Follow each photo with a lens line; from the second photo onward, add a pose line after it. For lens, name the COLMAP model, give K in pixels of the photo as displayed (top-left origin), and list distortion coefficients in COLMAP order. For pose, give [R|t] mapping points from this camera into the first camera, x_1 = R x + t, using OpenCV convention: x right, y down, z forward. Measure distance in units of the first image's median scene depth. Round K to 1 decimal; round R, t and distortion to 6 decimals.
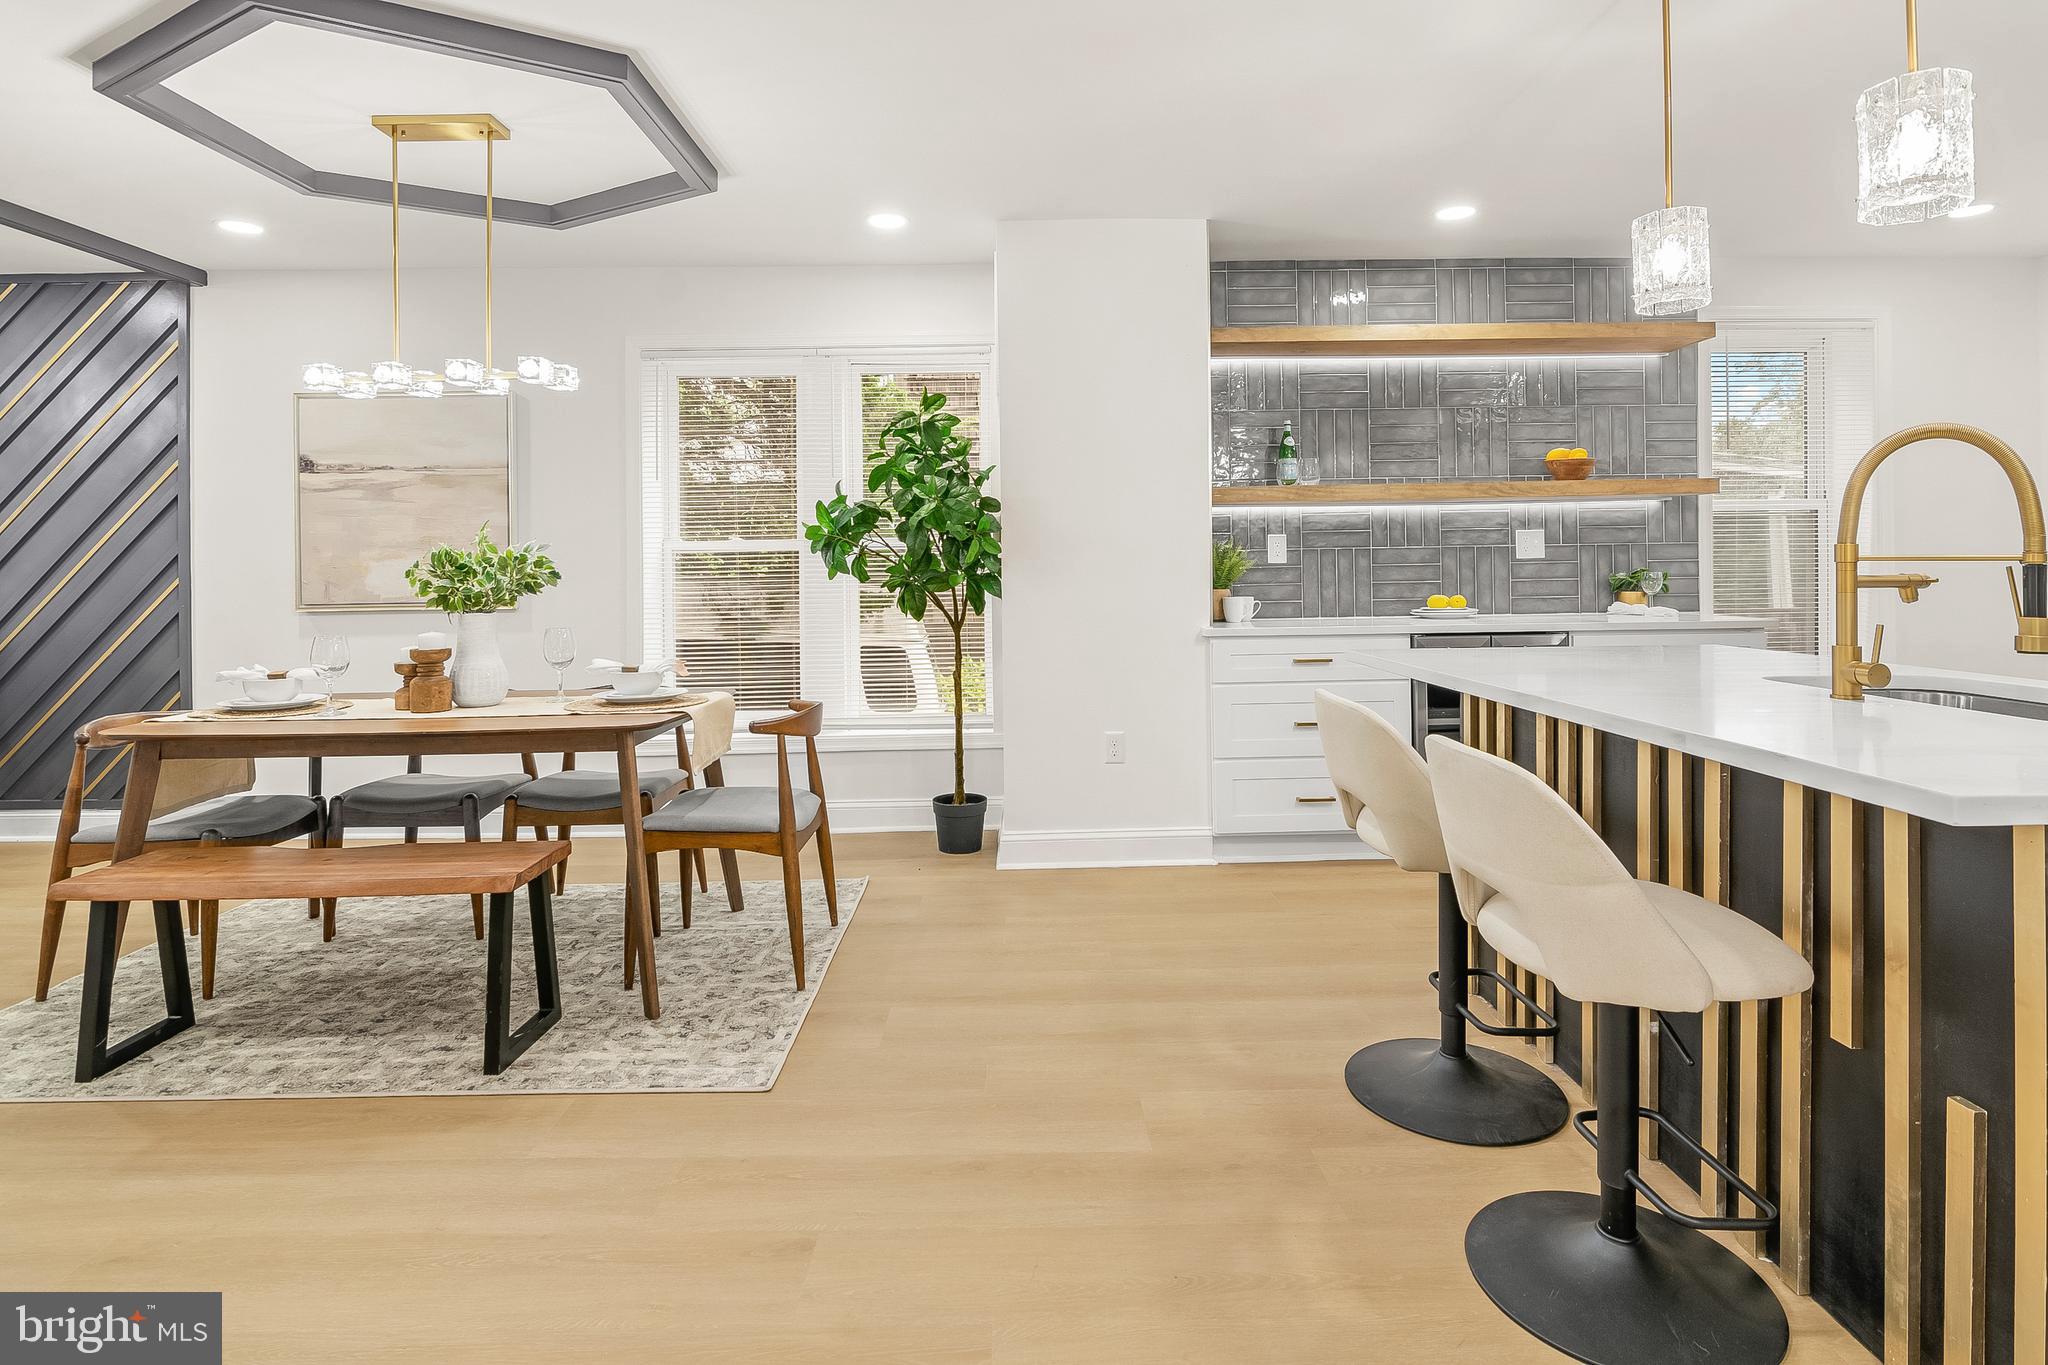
lens RADIAL K [[1019.9, 0, 1031.0], [0, 1019.9, 573.0], [0, 0, 1]] dist [-0.013275, -0.001849]
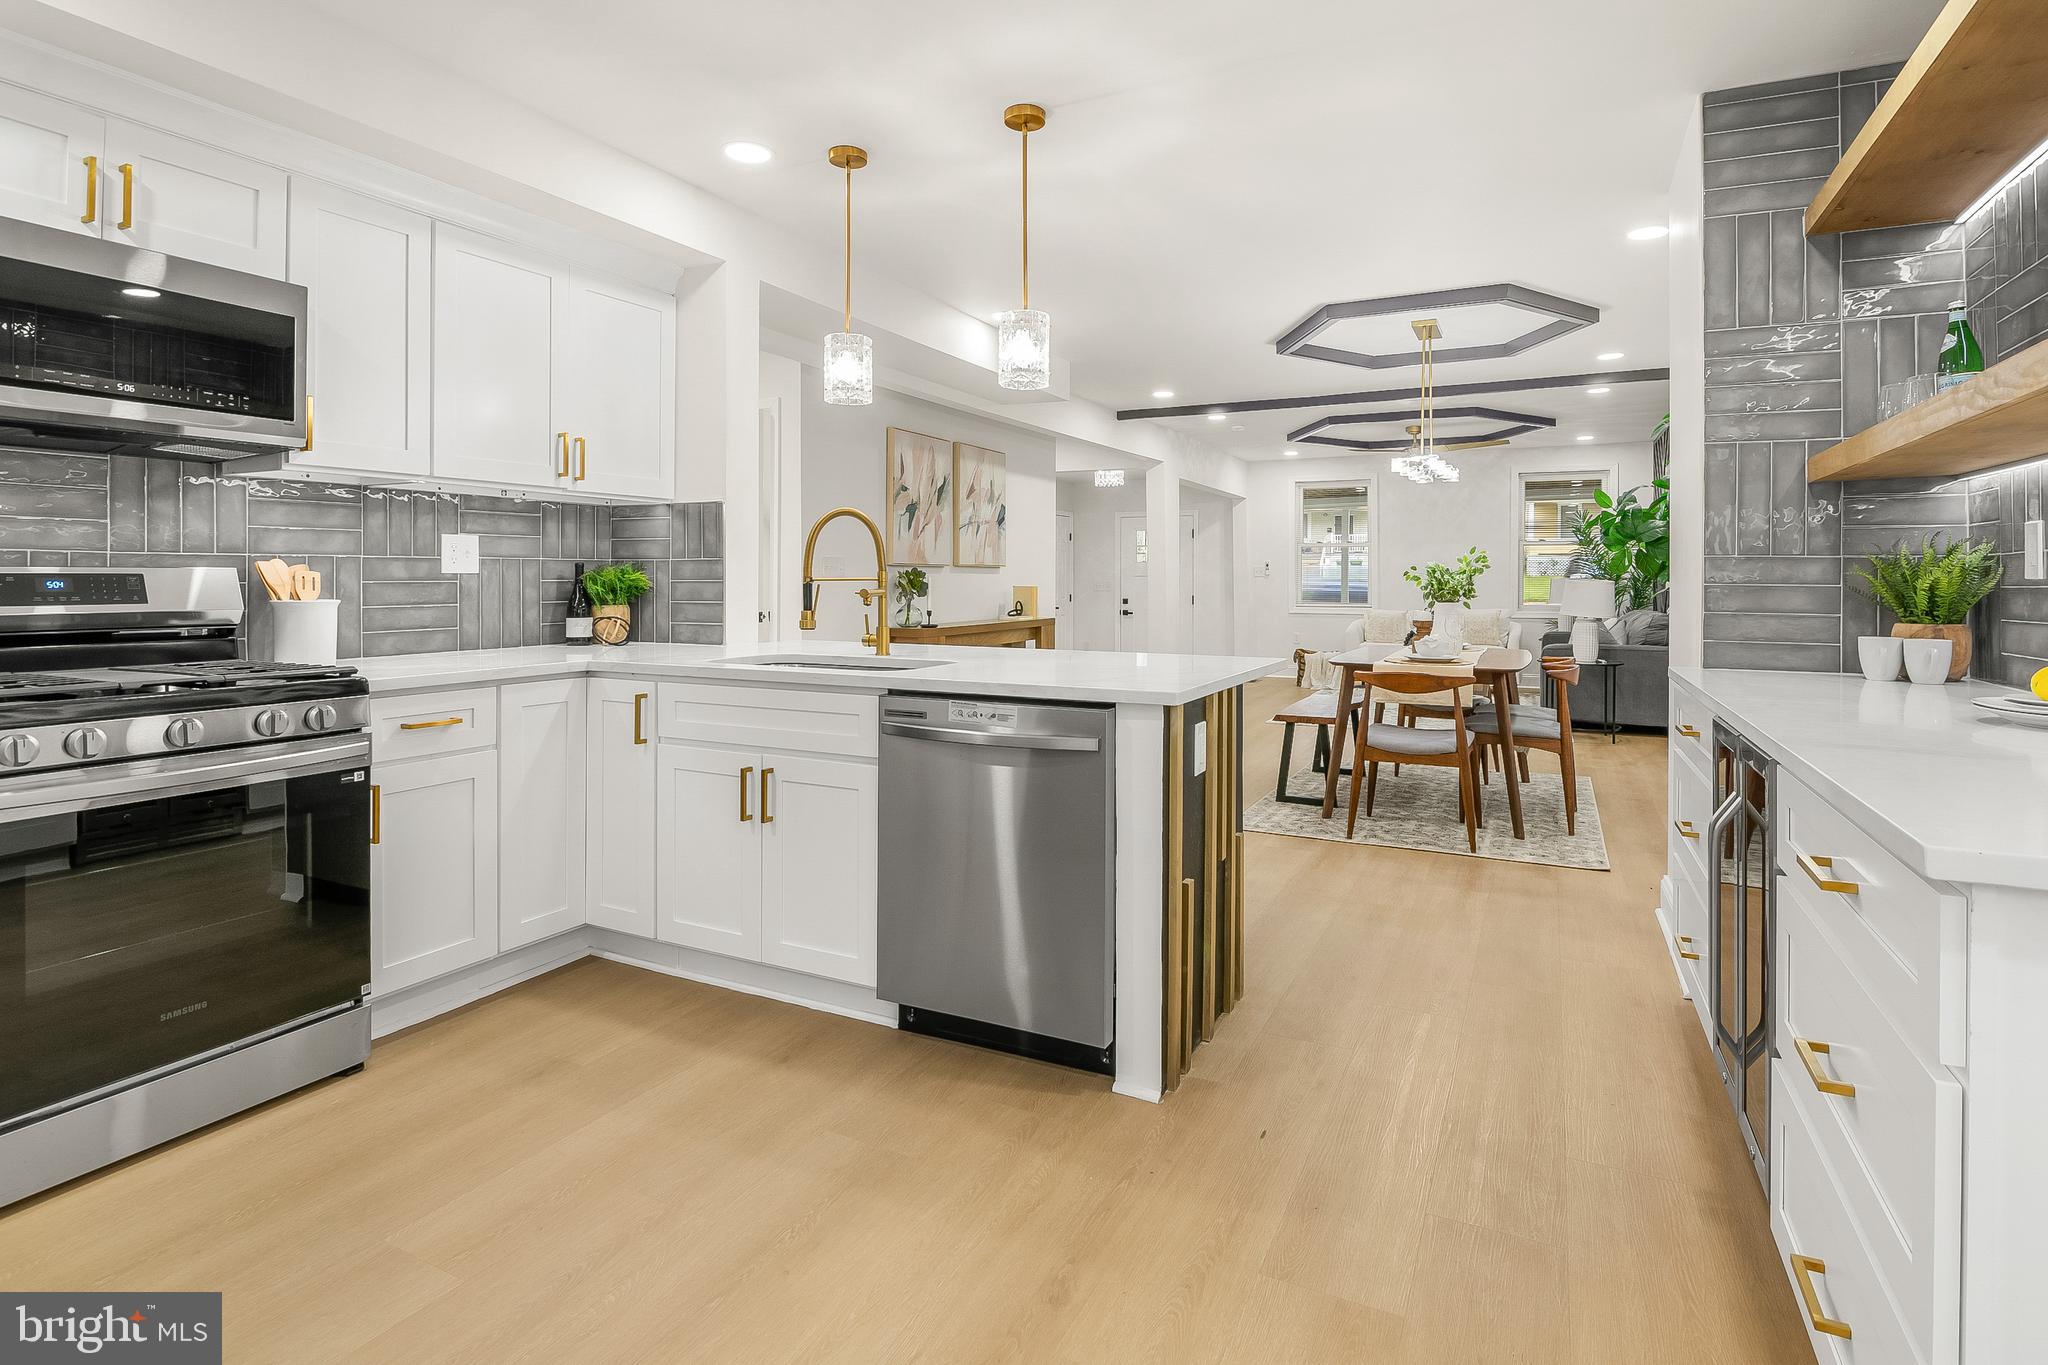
lens RADIAL K [[1019.9, 0, 1017.0], [0, 1019.9, 582.6], [0, 0, 1]] dist [-0.013275, -0.001849]
pose [[-0.474763, 0.014571, -0.879993, 1.304666], [-0.001625, 0.999847, 0.017433, -0.021920], [0.880112, 0.009707, -0.474666, 1.181355]]
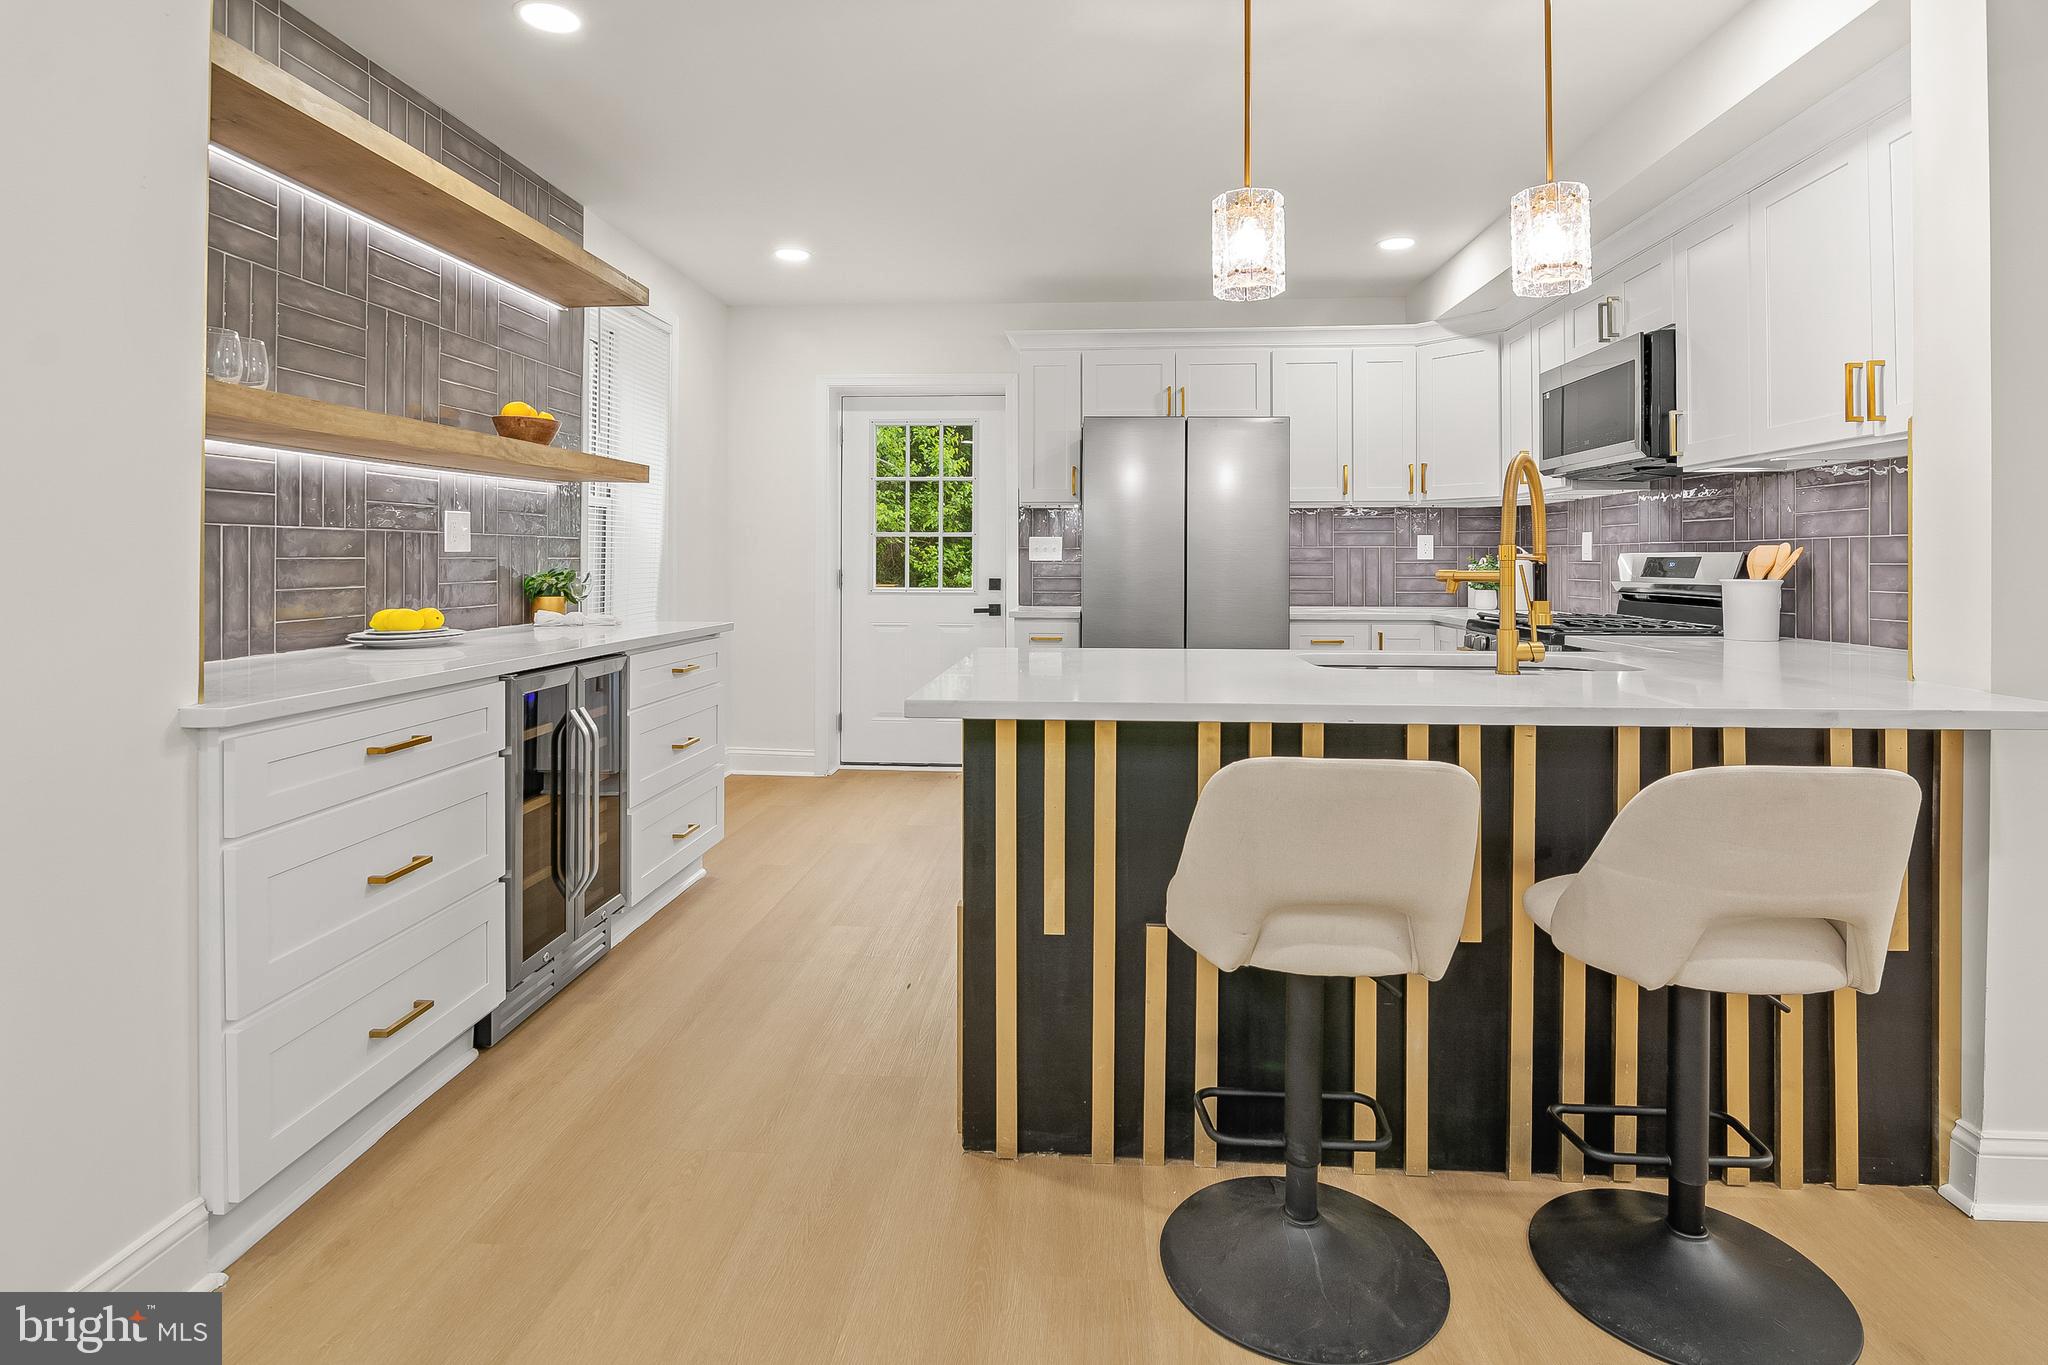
lens RADIAL K [[1019.9, 0, 1031.0], [0, 1019.9, 558.7], [0, 0, 1]] dist [-0.013275, -0.001849]
pose [[0.079482, 0.016526, 0.996699, -0.254750], [0.002717, 0.999855, -0.016795, 0.004448], [-0.996833, 0.004043, 0.079426, 0.826588]]
